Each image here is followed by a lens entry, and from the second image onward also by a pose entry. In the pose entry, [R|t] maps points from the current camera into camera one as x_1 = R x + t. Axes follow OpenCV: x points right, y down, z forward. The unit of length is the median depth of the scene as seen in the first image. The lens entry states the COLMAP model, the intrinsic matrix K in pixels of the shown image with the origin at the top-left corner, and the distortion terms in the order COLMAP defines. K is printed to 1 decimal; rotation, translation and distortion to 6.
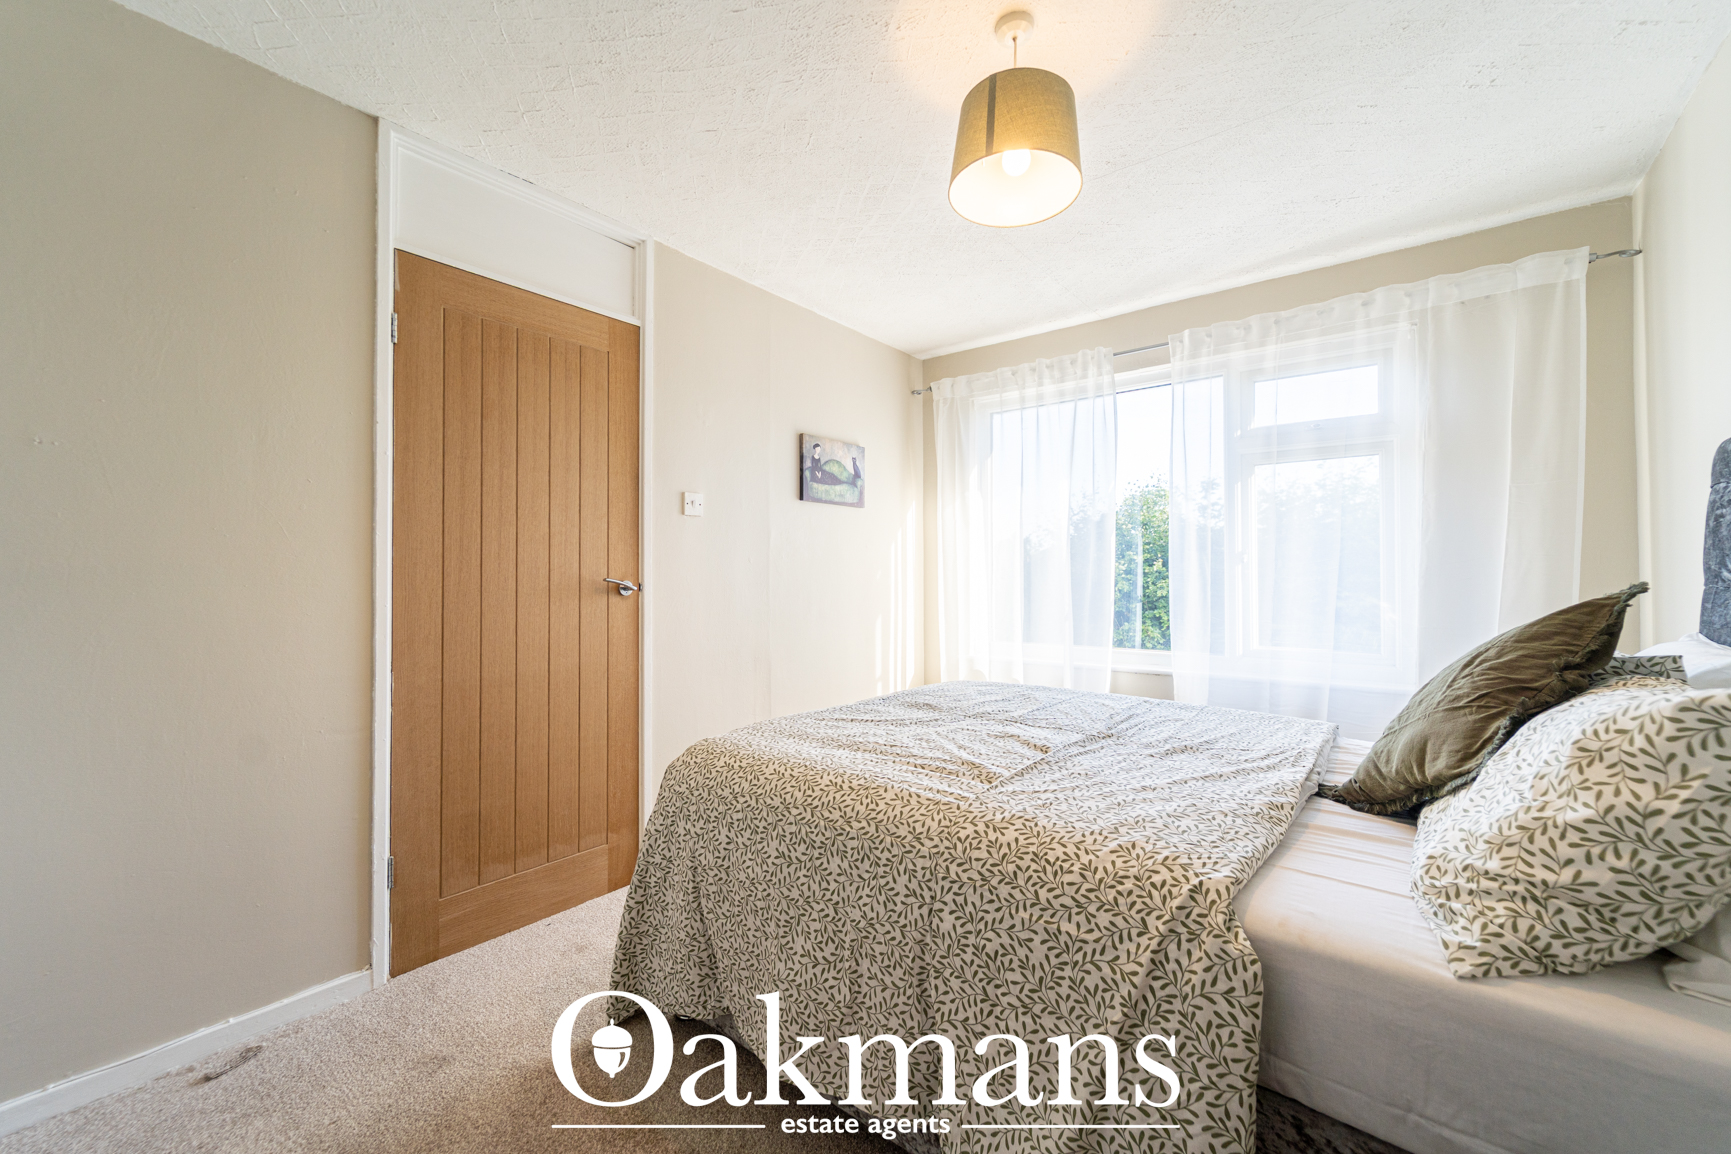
lens RADIAL K [[697.6, 0, 856.7], [0, 697.6, 568.7], [0, 0, 1]] dist [-0.001190, -0.000468]
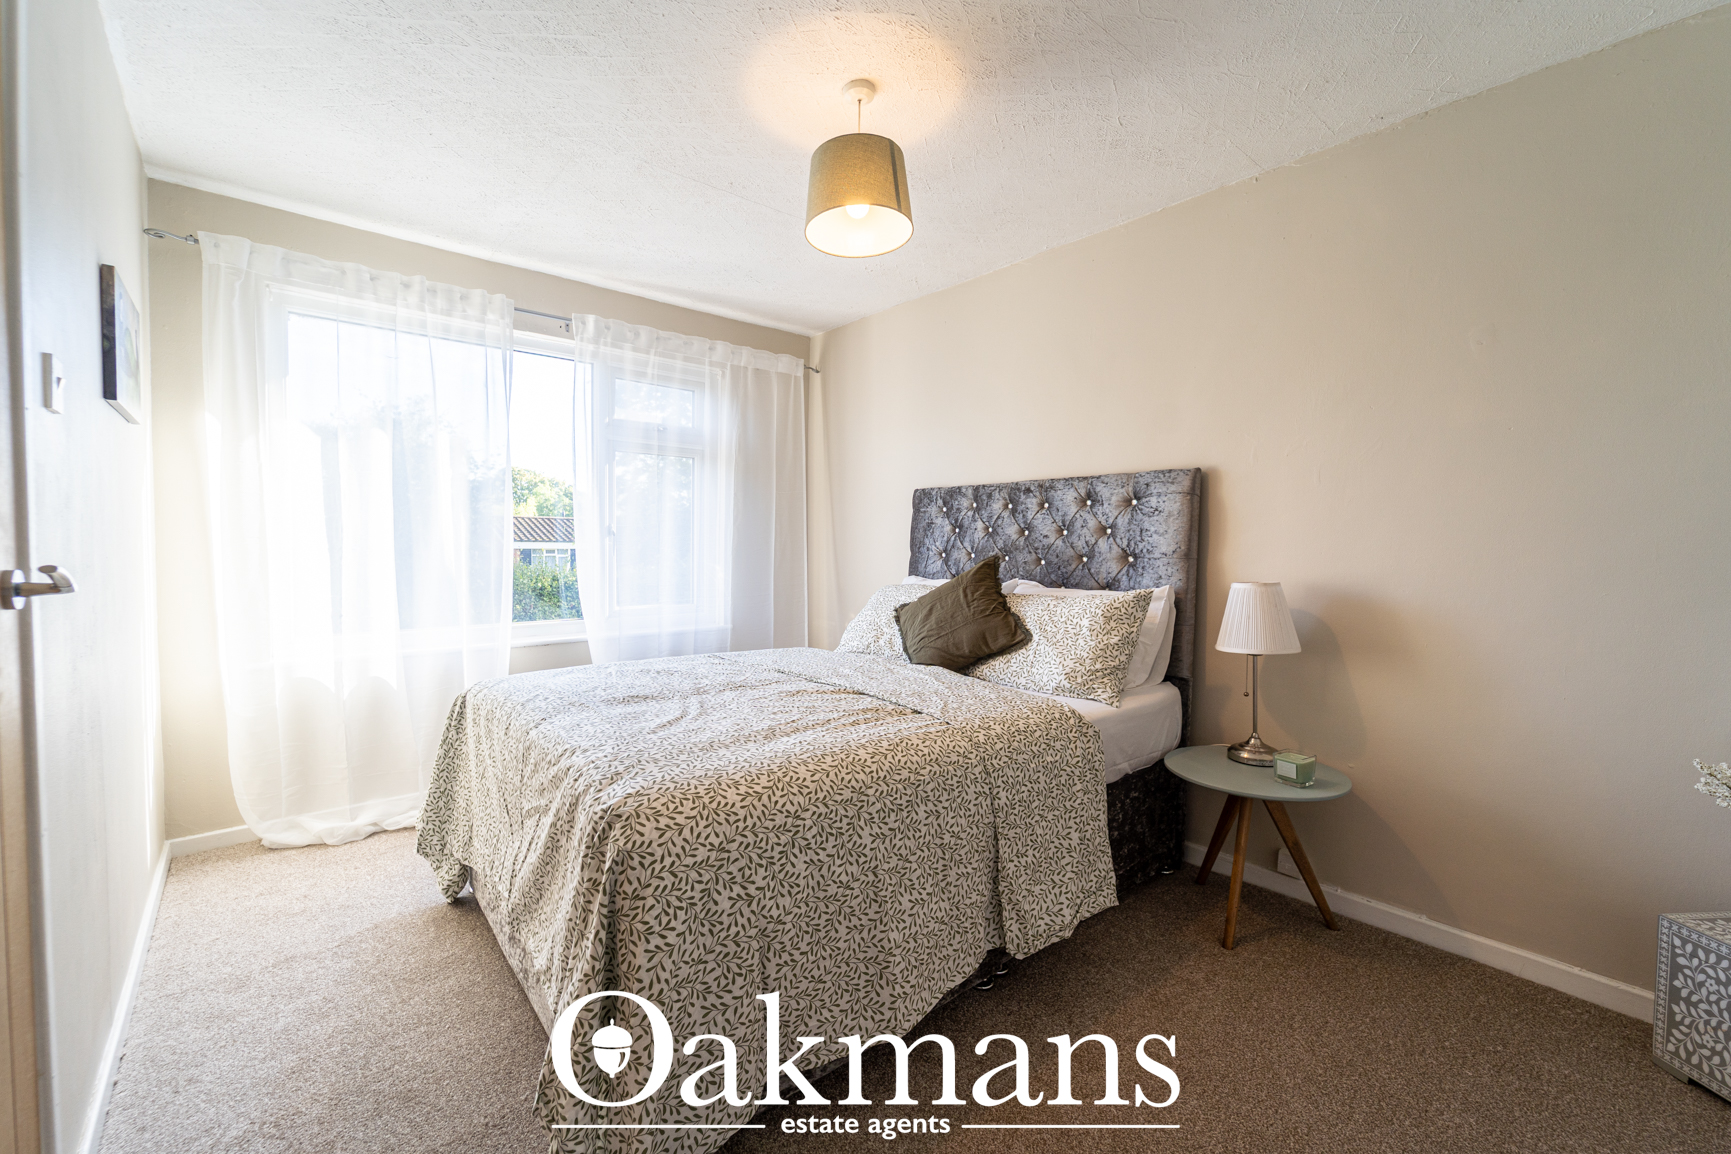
lens RADIAL K [[697.6, 0, 856.7], [0, 697.6, 568.7], [0, 0, 1]] dist [-0.001190, -0.000468]
pose [[0.190525, -0.033861, 0.981098, -0.661765], [-0.019018, 0.999090, 0.038175, -0.006545], [-0.981498, -0.025932, 0.189707, 0.518934]]
